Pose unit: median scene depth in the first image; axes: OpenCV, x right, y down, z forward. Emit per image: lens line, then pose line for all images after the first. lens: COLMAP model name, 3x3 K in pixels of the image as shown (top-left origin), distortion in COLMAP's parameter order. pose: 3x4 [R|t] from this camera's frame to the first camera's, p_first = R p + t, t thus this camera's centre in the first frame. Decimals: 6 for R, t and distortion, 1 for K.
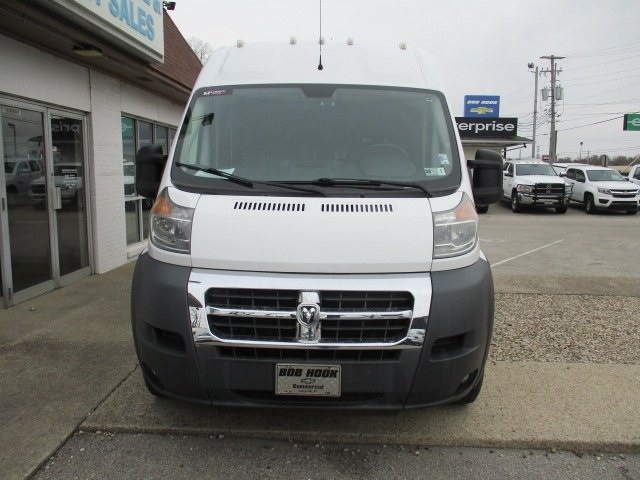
lens RADIAL K [[536.6, 0, 320.0], [0, 536.6, 240.0], [0, 0, 1]] dist [0.001286, 0.004182]
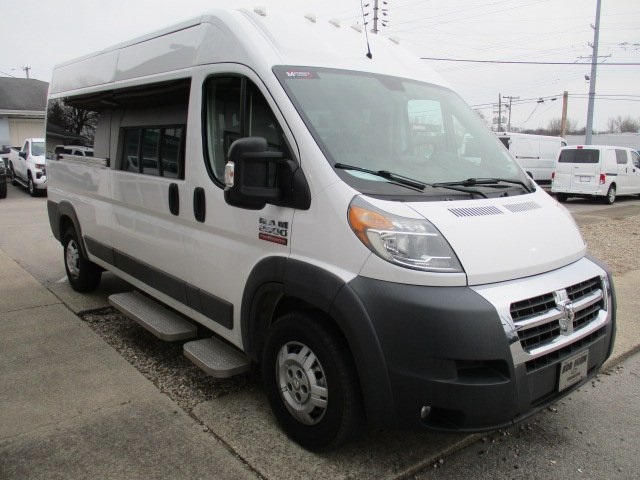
lens RADIAL K [[536.6, 0, 320.0], [0, 536.6, 240.0], [0, 0, 1]] dist [0.001286, 0.004182]
pose [[0.742984, -0.110339, 0.660152, -0.882234], [0.076740, 0.993857, 0.079745, -0.101938], [-0.664895, -0.008589, 0.746887, 0.433268]]
